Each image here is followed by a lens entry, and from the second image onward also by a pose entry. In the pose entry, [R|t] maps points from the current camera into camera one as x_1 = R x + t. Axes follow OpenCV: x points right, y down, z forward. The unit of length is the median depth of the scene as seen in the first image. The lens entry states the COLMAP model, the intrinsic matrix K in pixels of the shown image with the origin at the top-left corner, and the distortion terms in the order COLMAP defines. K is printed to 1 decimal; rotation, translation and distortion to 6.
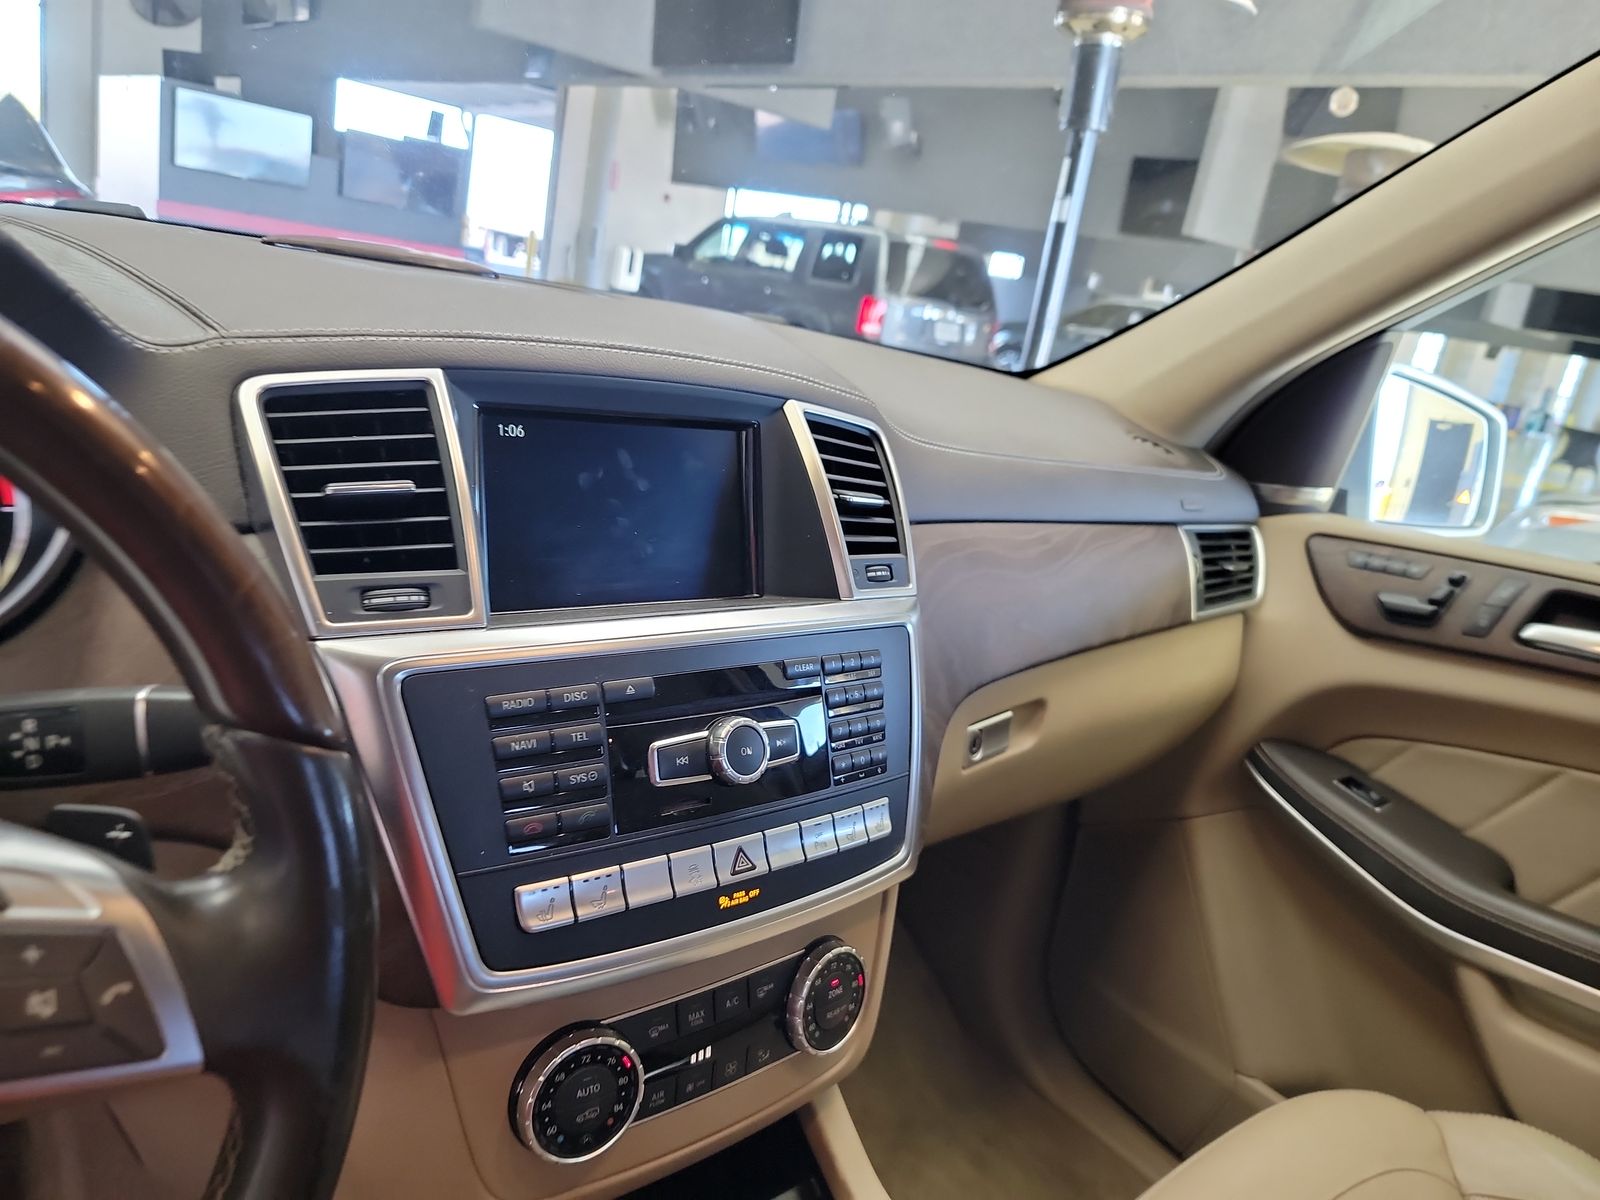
lens RADIAL K [[1130.1, 0, 800.0], [0, 1130.1, 600.0], [0, 0, 1]] dist [0.039105, -0.052670]
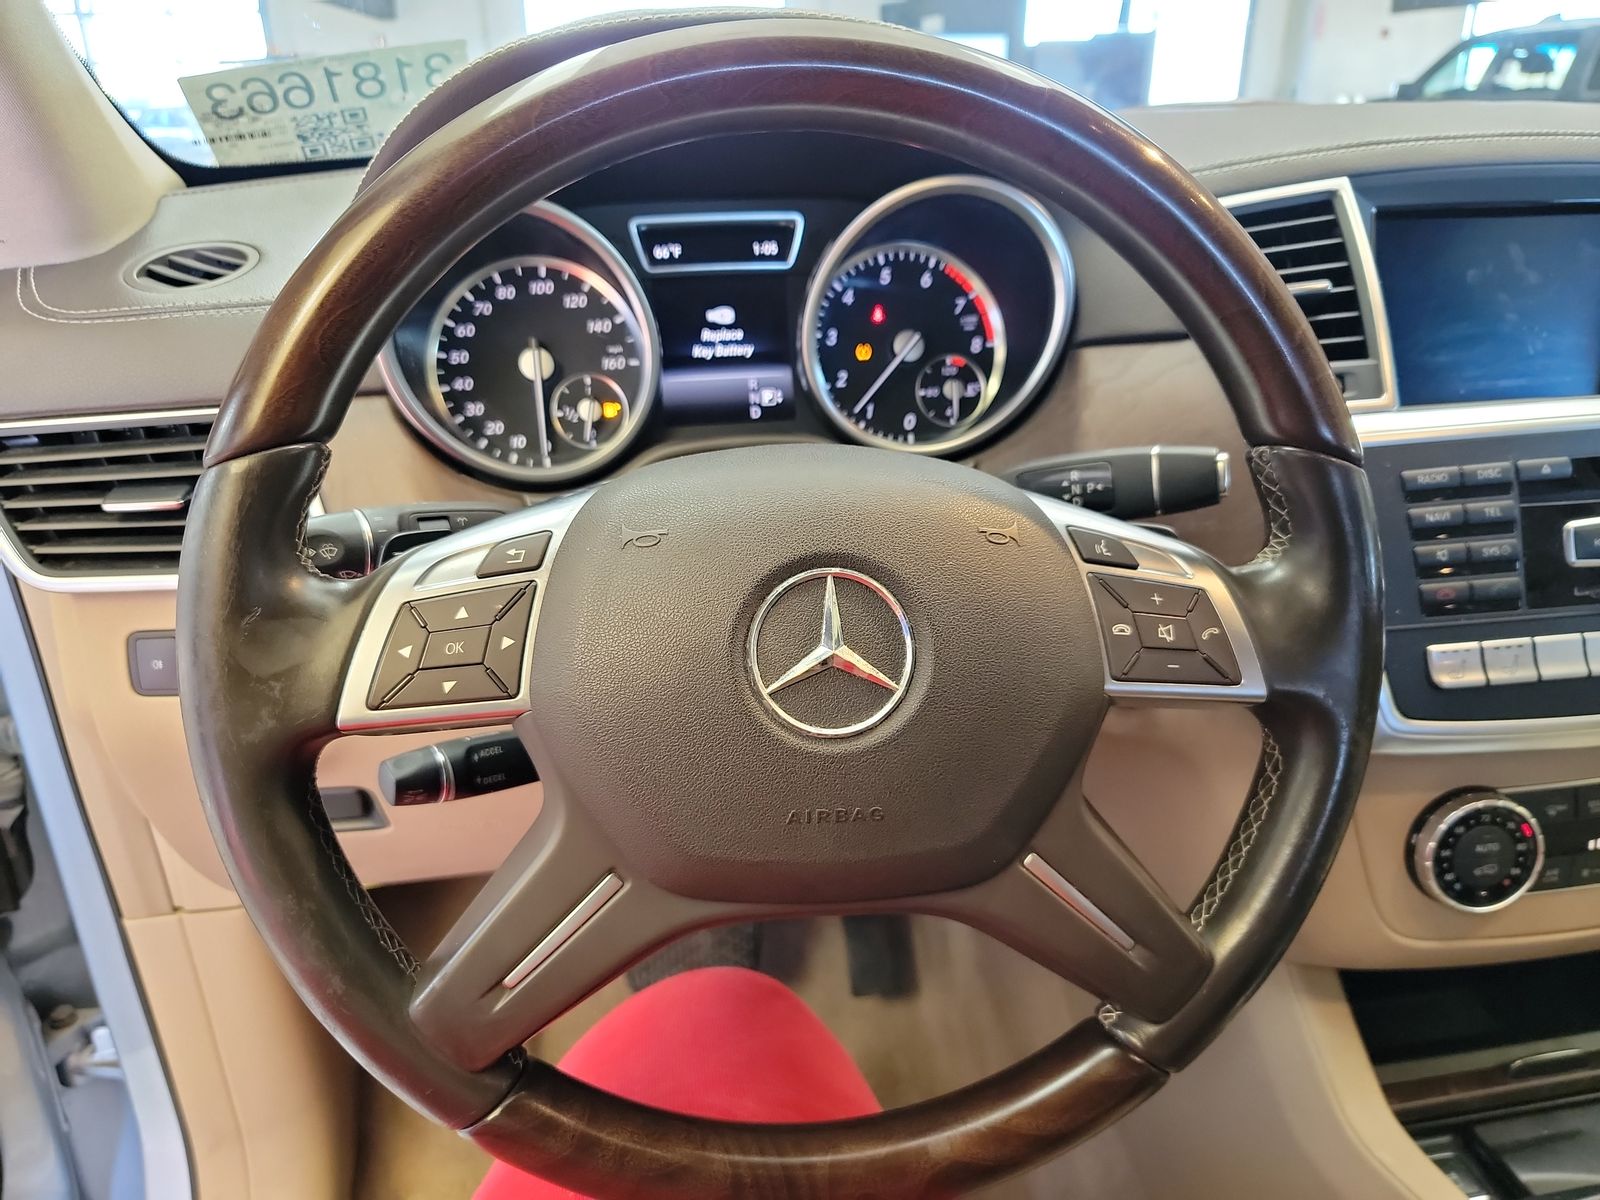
lens RADIAL K [[1130.1, 0, 800.0], [0, 1130.1, 600.0], [0, 0, 1]] dist [0.039105, -0.052670]
pose [[0.838004, 0.028346, -0.544927, -0.152058], [0.017020, 0.996806, 0.078026, 0.106129], [0.545398, -0.074661, 0.834845, -0.226157]]
